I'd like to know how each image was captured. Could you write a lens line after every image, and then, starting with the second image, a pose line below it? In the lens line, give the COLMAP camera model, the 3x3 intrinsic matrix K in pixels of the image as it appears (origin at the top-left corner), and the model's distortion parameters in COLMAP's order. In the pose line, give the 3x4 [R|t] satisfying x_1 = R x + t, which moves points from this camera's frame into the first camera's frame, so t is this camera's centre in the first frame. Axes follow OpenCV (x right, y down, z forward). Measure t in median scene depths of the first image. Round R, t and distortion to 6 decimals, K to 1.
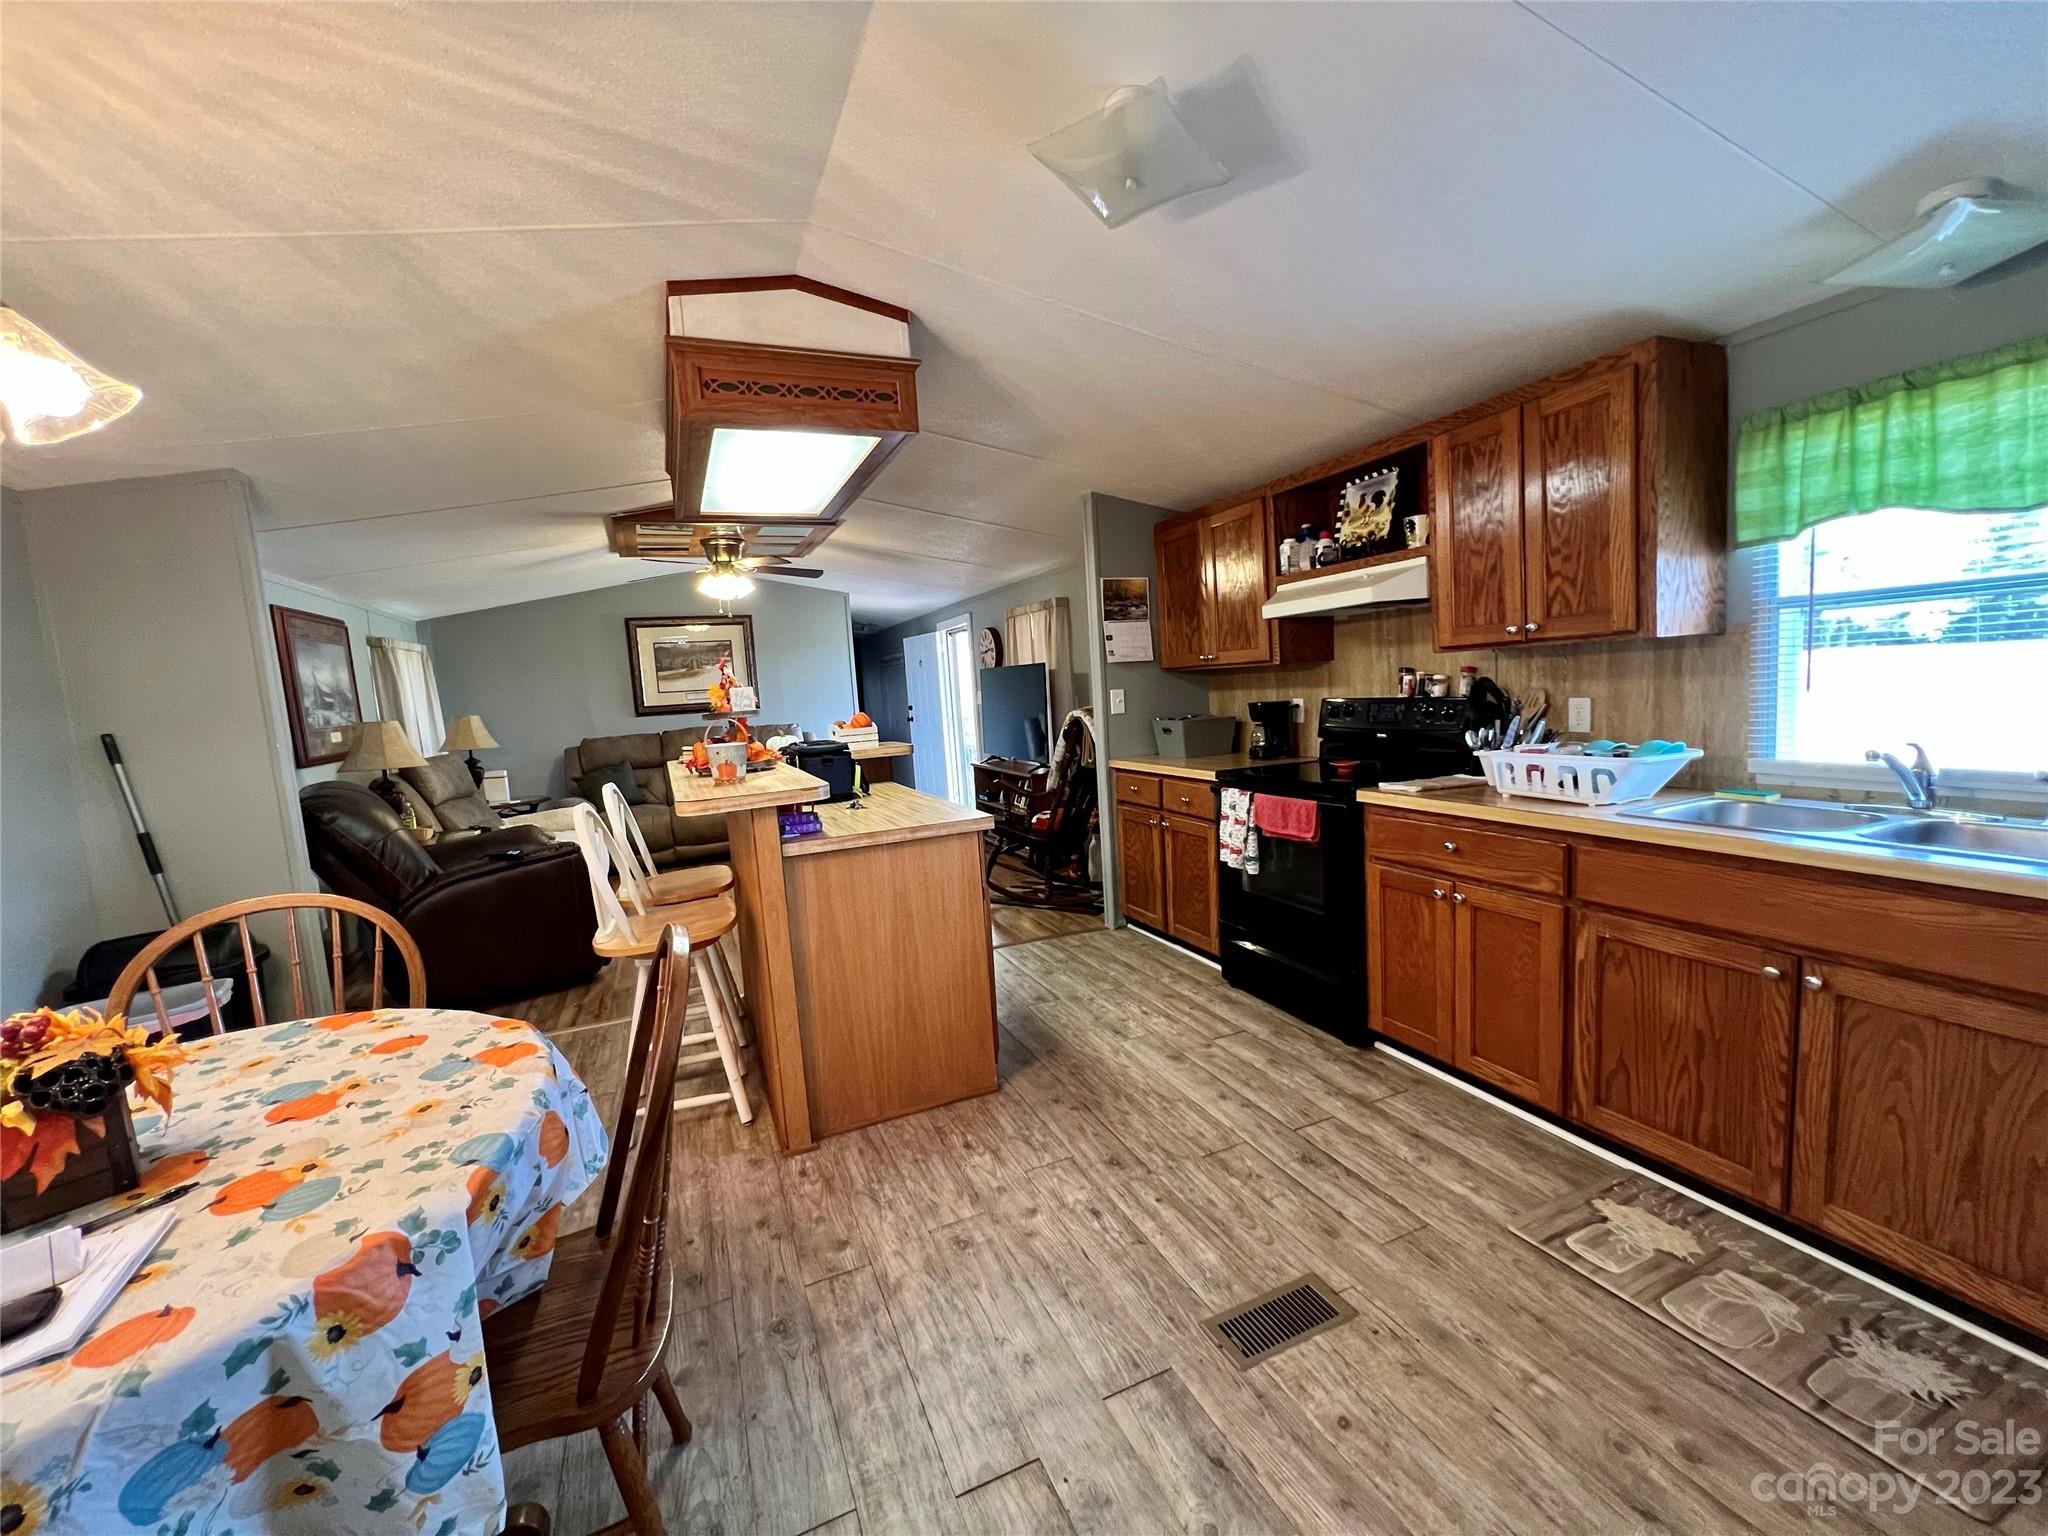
lens RADIAL K [[821.8, 0, 1024.2], [0, 821.8, 768.1], [0, 0, 1]] dist [-0.005772, 0.001395]
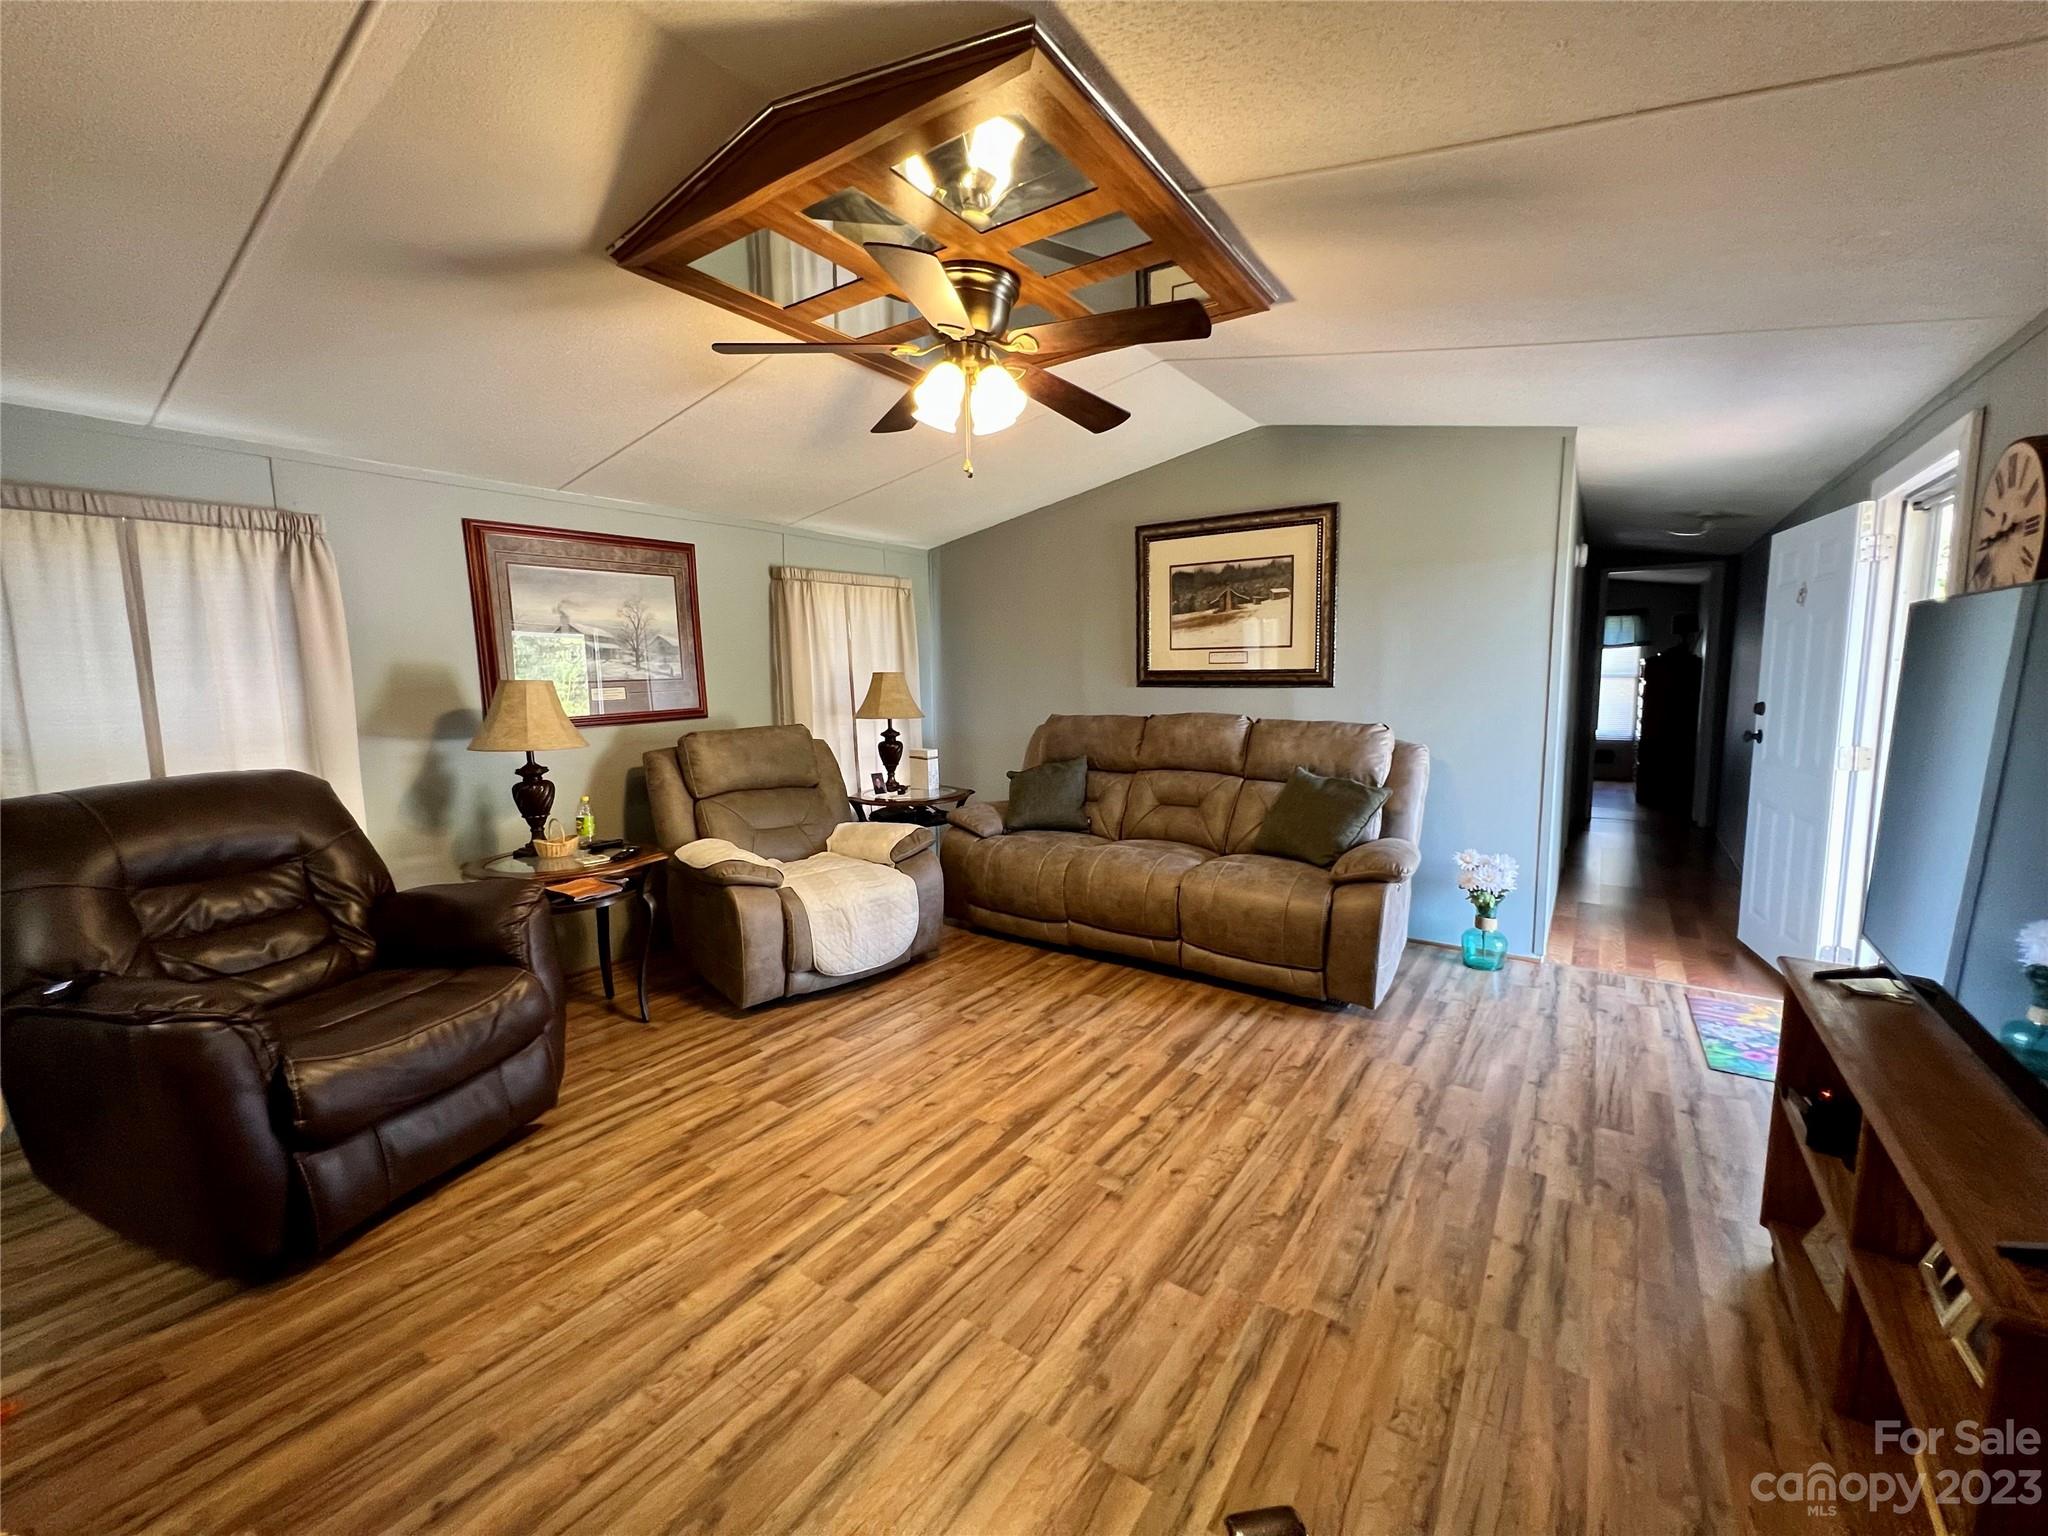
lens RADIAL K [[821.8, 0, 1023.4], [0, 821.8, 768.3], [0, 0, 1]] dist [-0.005772, 0.001395]
pose [[0.521690, 0.158832, -0.838219, 0.055951], [-0.106987, 0.986940, 0.120427, -0.202397], [0.846400, 0.026853, 0.531870, 1.788804]]
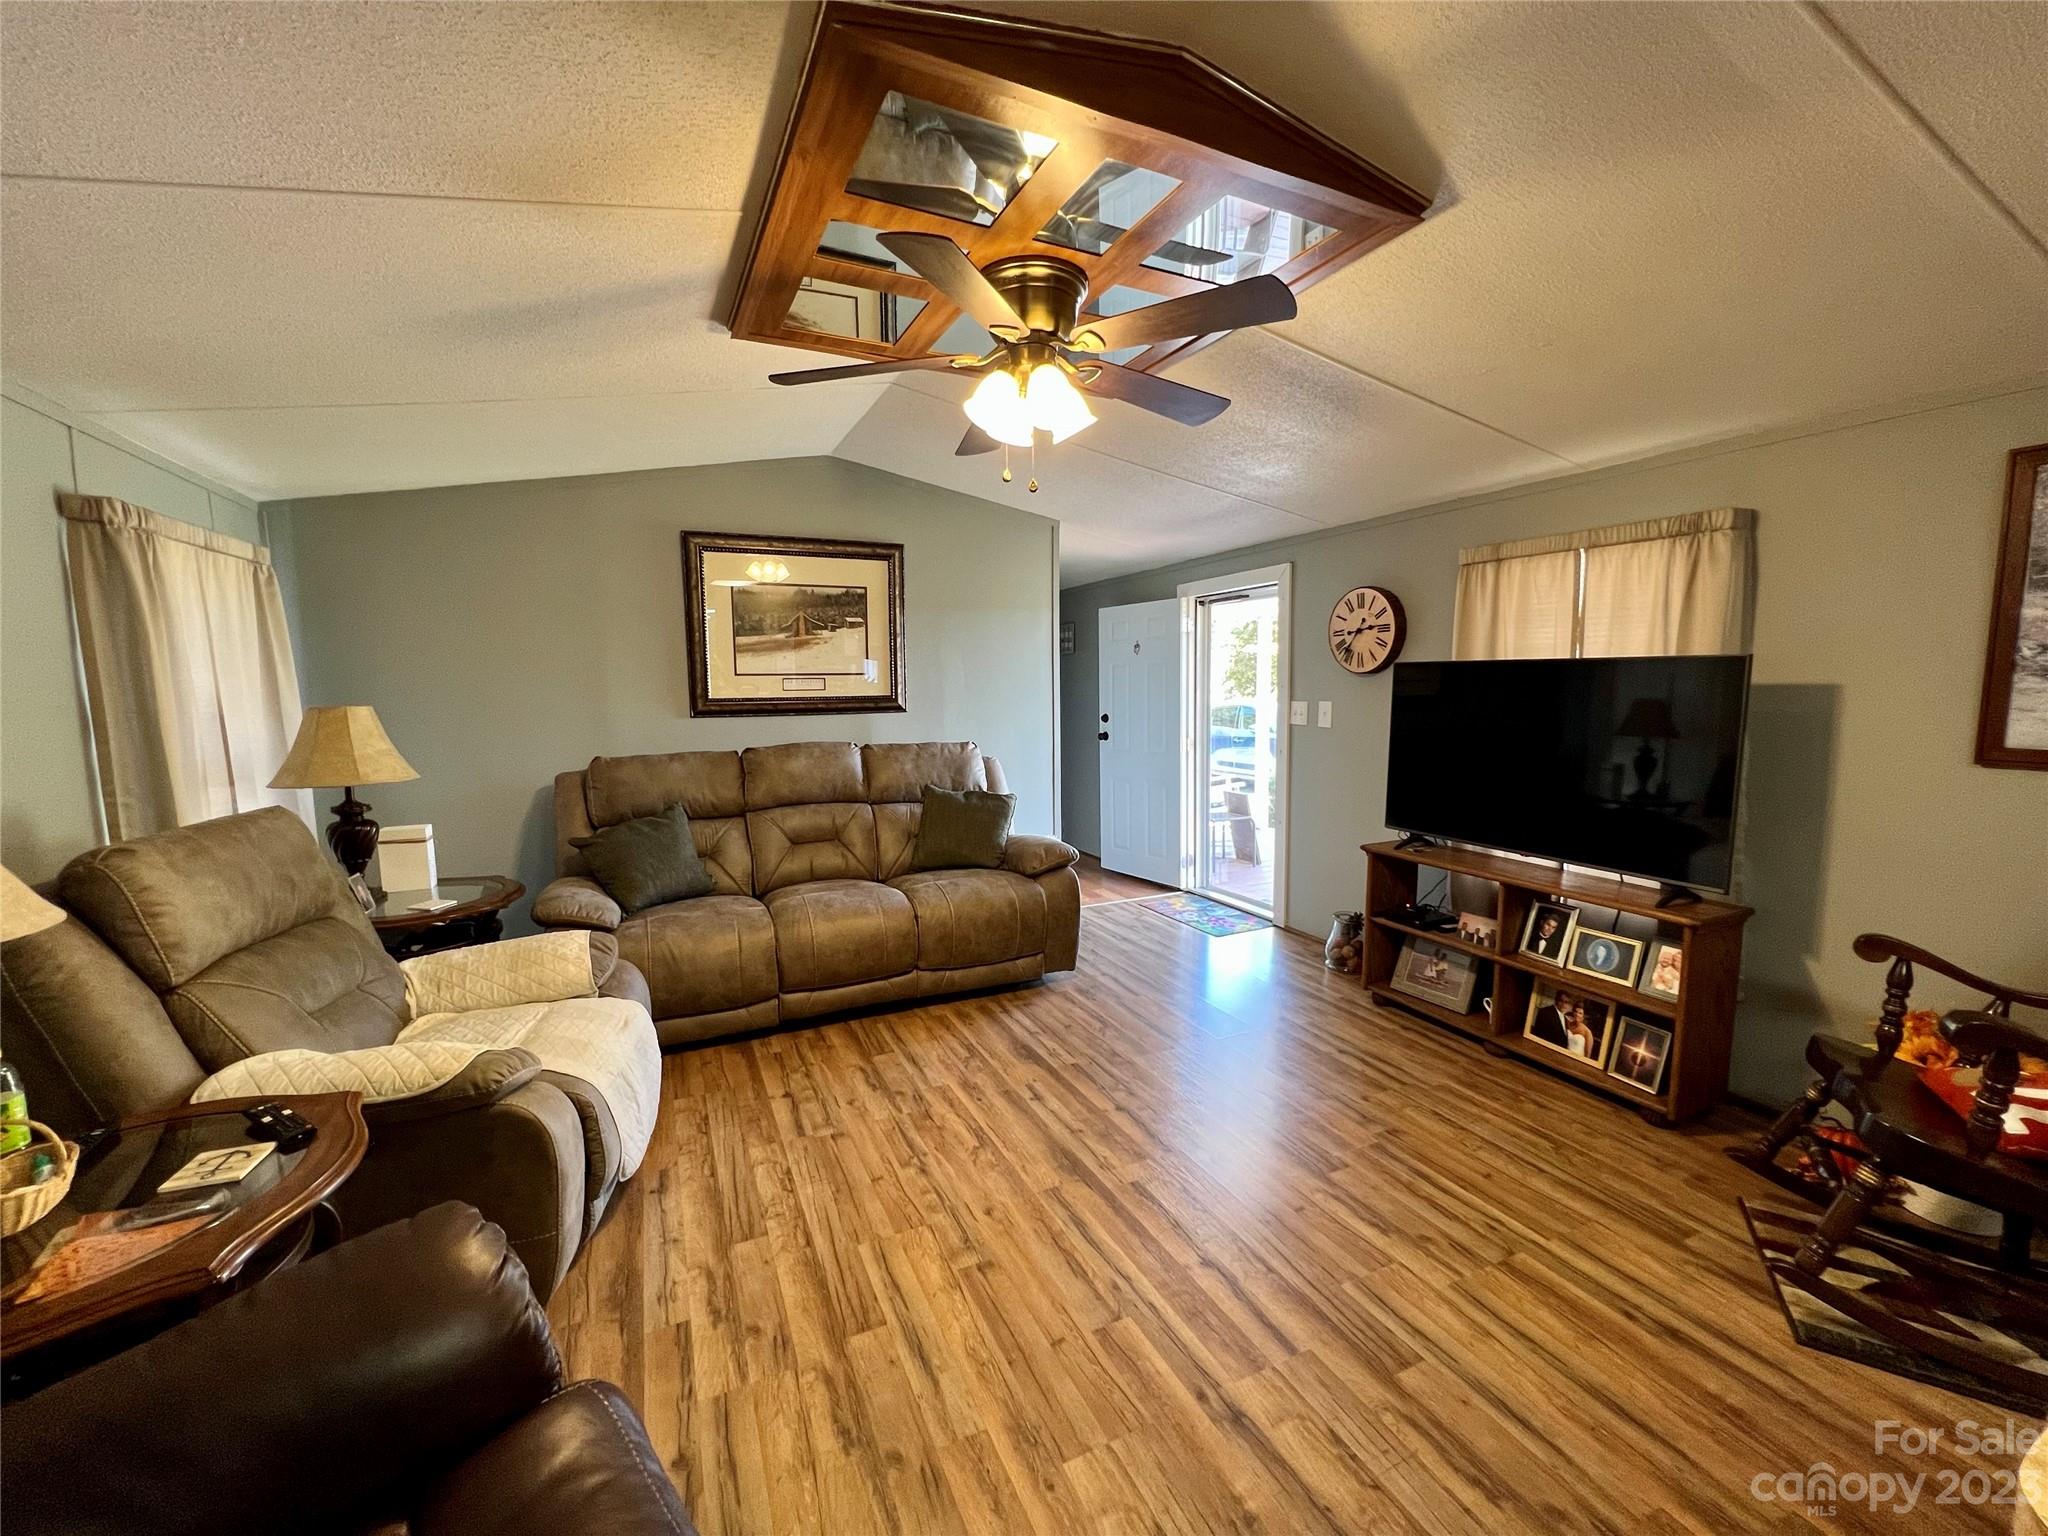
lens RADIAL K [[821.8, 0, 1024.0], [0, 821.8, 765.6], [0, 0, 1]] dist [-0.005772, 0.001395]
pose [[0.998280, 0.049586, 0.031271, -0.817039], [-0.049567, 0.998770, -0.001382, -0.123615], [-0.031301, -0.000170, 0.999510, 1.374097]]
